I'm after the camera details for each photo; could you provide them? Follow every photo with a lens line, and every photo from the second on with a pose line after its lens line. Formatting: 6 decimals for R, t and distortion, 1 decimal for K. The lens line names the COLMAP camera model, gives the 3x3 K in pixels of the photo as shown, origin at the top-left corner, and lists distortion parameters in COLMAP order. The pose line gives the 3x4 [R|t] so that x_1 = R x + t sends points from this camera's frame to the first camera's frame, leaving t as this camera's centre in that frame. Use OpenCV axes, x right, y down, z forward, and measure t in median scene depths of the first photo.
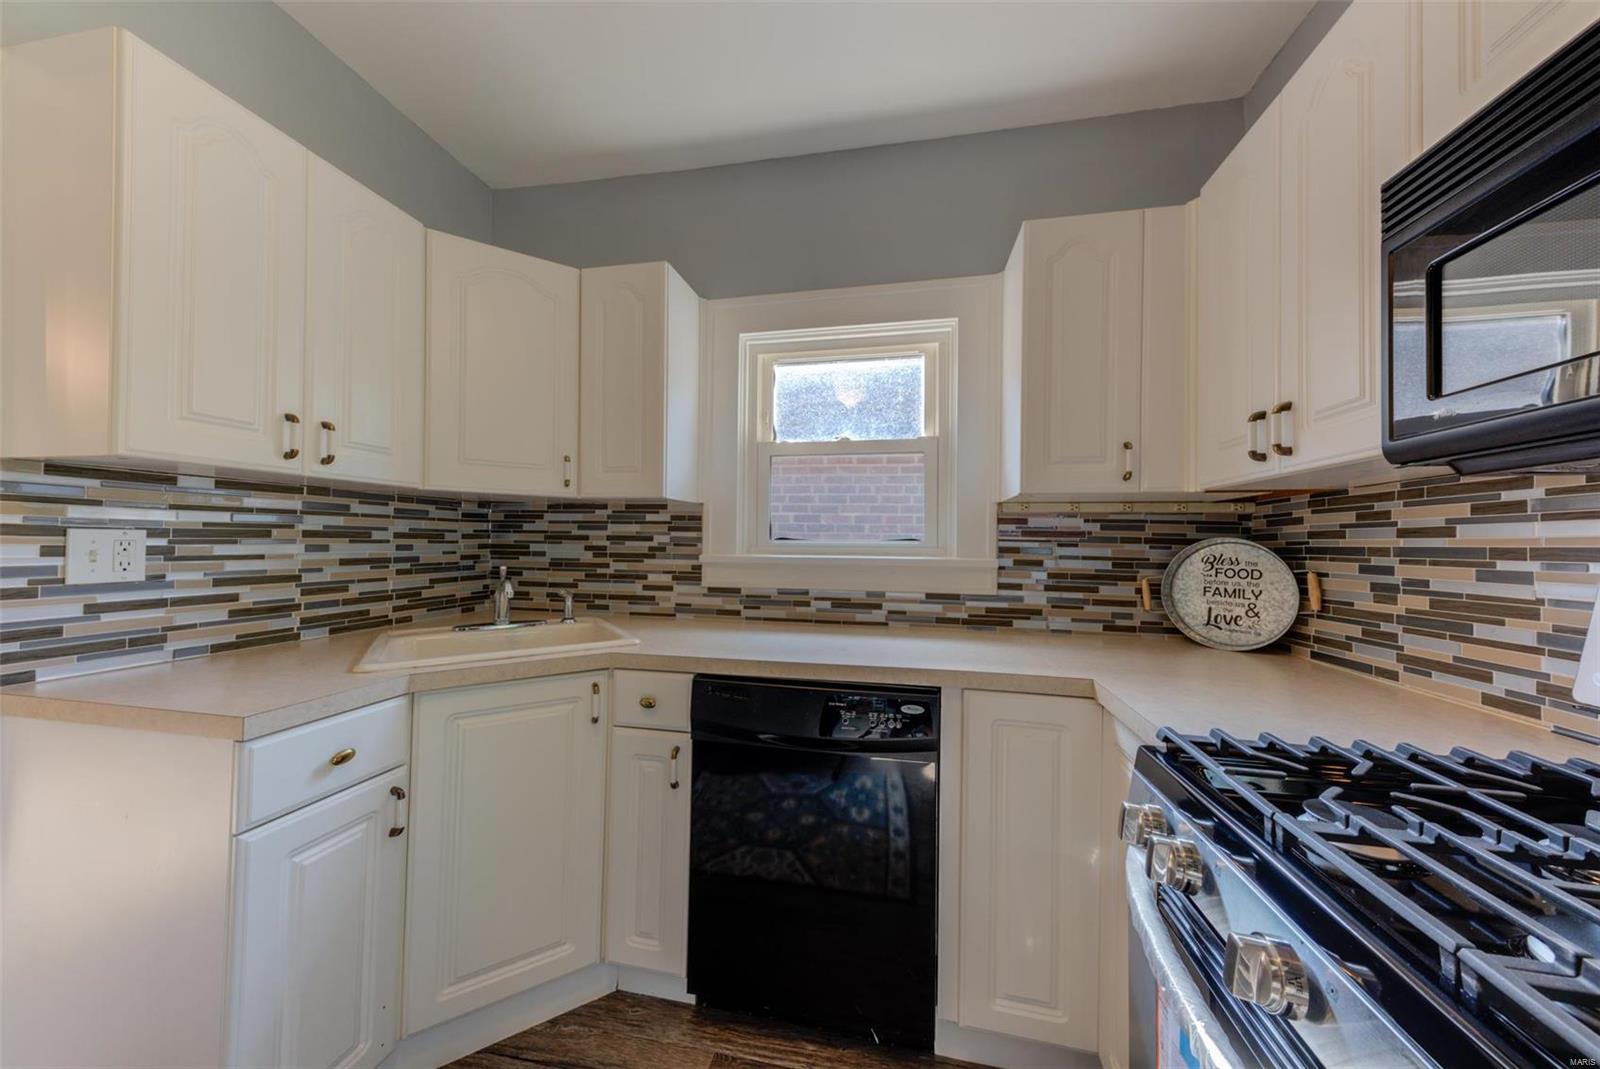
lens RADIAL K [[540.3, 0, 800.0], [0, 540.3, 534.5], [0, 0, 1]] dist [0.022994, -0.004793]
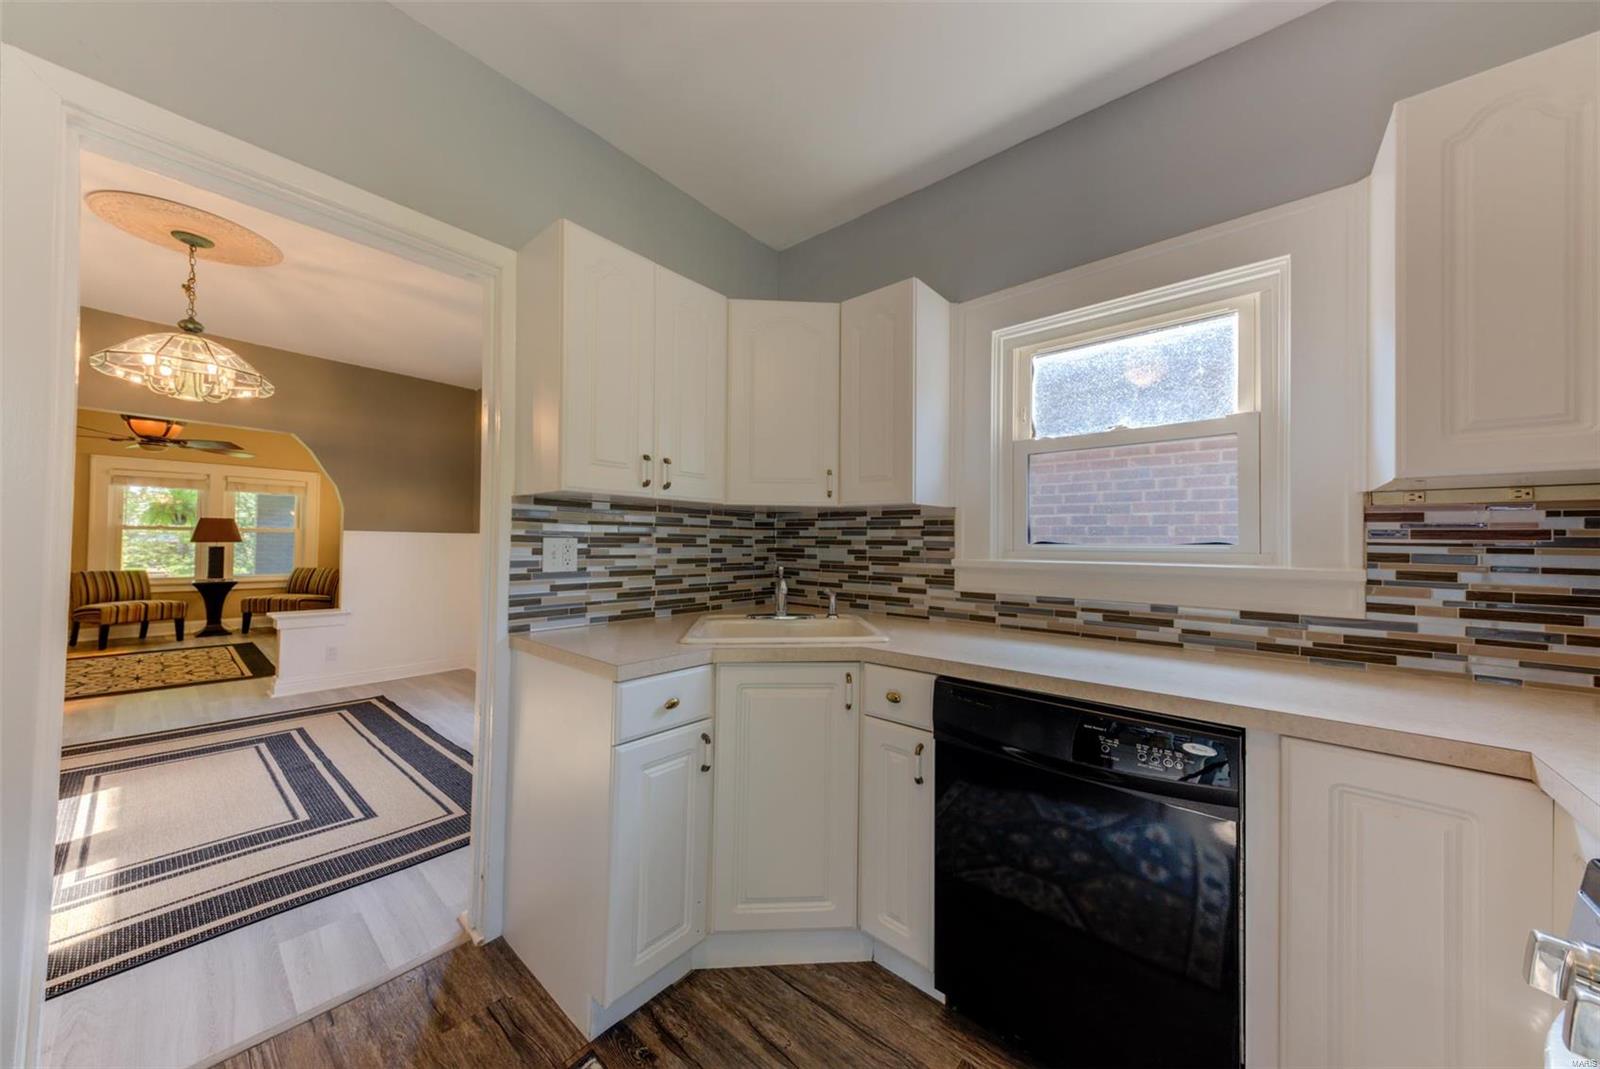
lens RADIAL K [[540.3, 0, 800.0], [0, 540.3, 534.5], [0, 0, 1]] dist [0.022994, -0.004793]
pose [[0.876161, -0.010808, -0.481897, 0.056704], [0.006334, 0.999920, -0.010910, 0.001349], [0.481976, 0.006507, 0.876160, -0.014960]]
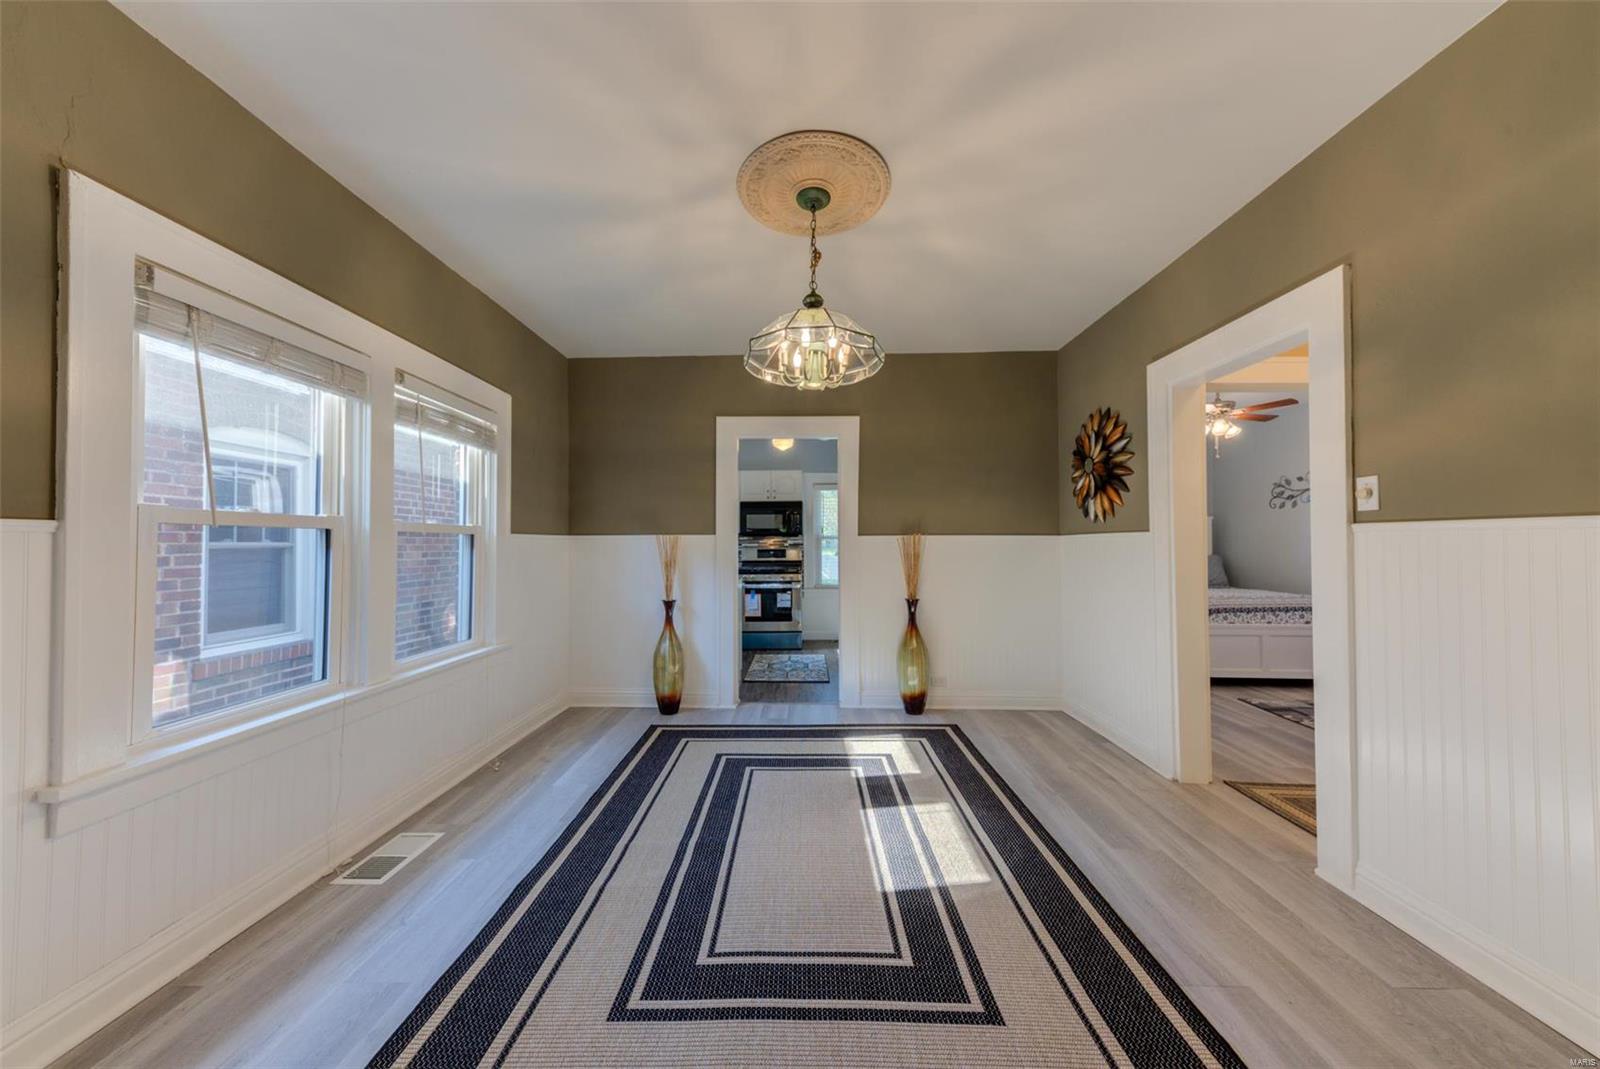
lens RADIAL K [[540.3, 0, 800.0], [0, 540.3, 534.5], [0, 0, 1]] dist [0.022994, -0.004793]
pose [[-0.188480, 0.008357, 0.982042, -3.299860], [-0.013436, 0.999848, -0.011087, -0.022112], [-0.981985, -0.015285, -0.188339, 0.748684]]
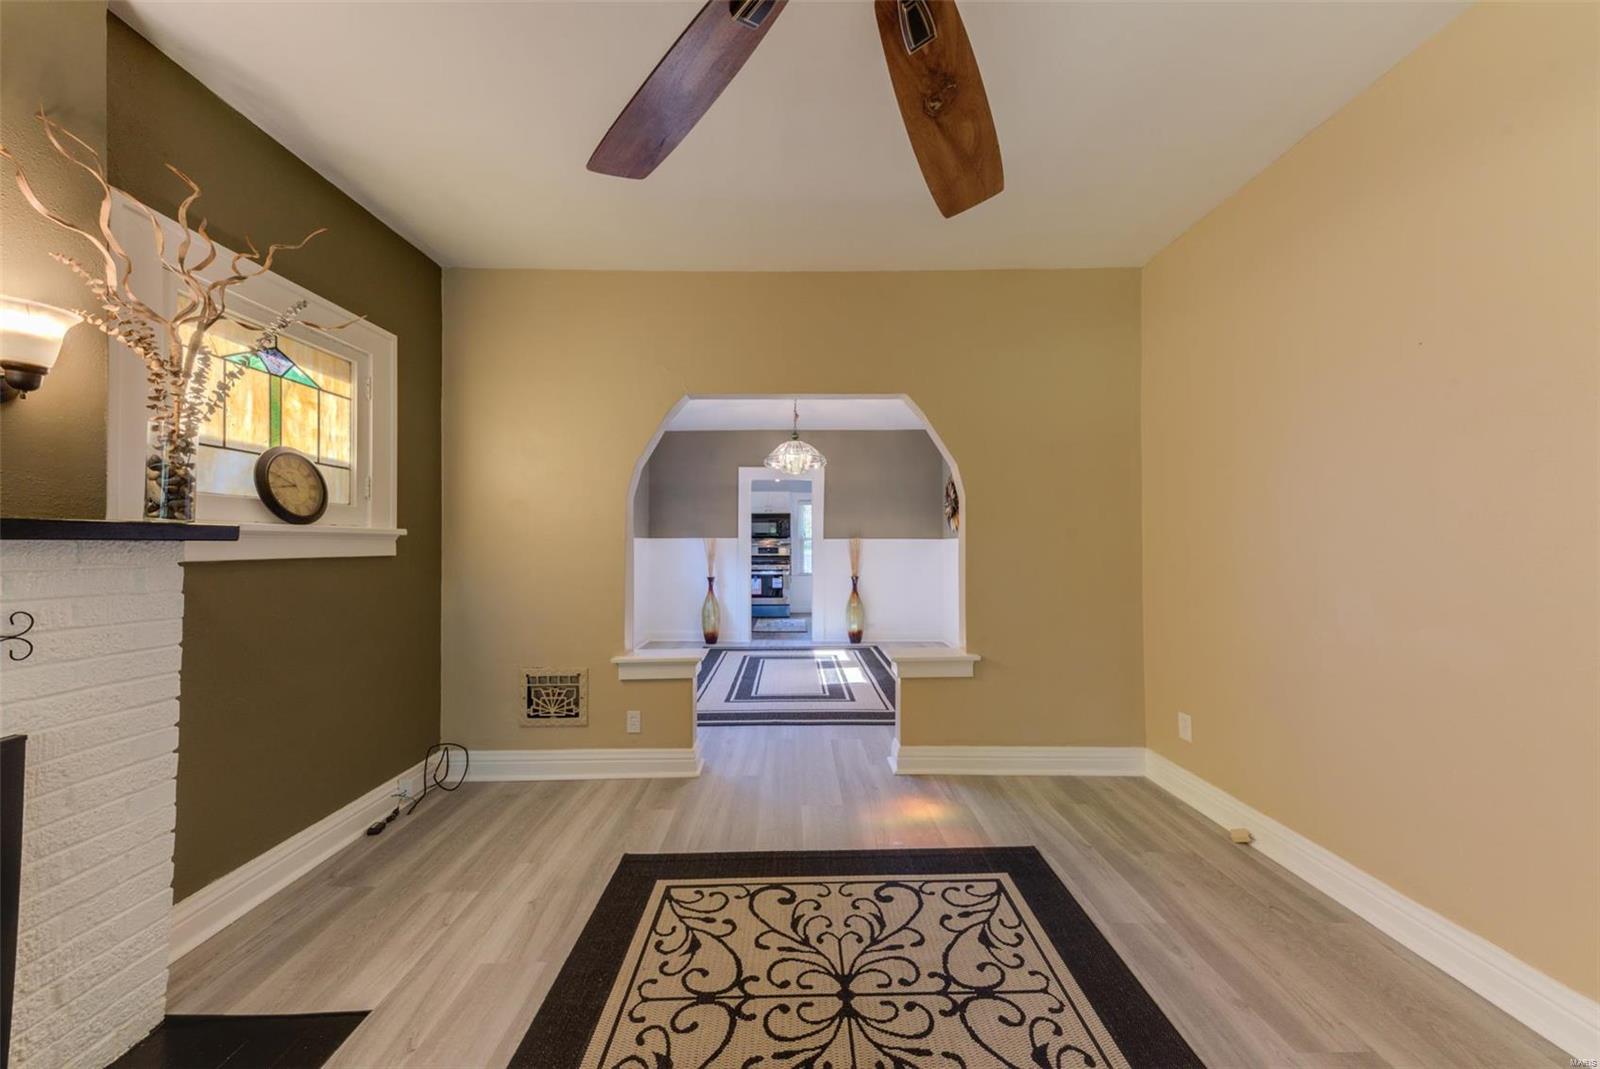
lens RADIAL K [[540.3, 0, 800.0], [0, 540.3, 534.5], [0, 0, 1]] dist [0.022994, -0.004793]
pose [[-0.210122, 0.007023, 0.977650, -4.853996], [-0.015478, 0.999825, -0.010509, -0.034485], [-0.977553, -0.017341, -0.209976, 1.051231]]
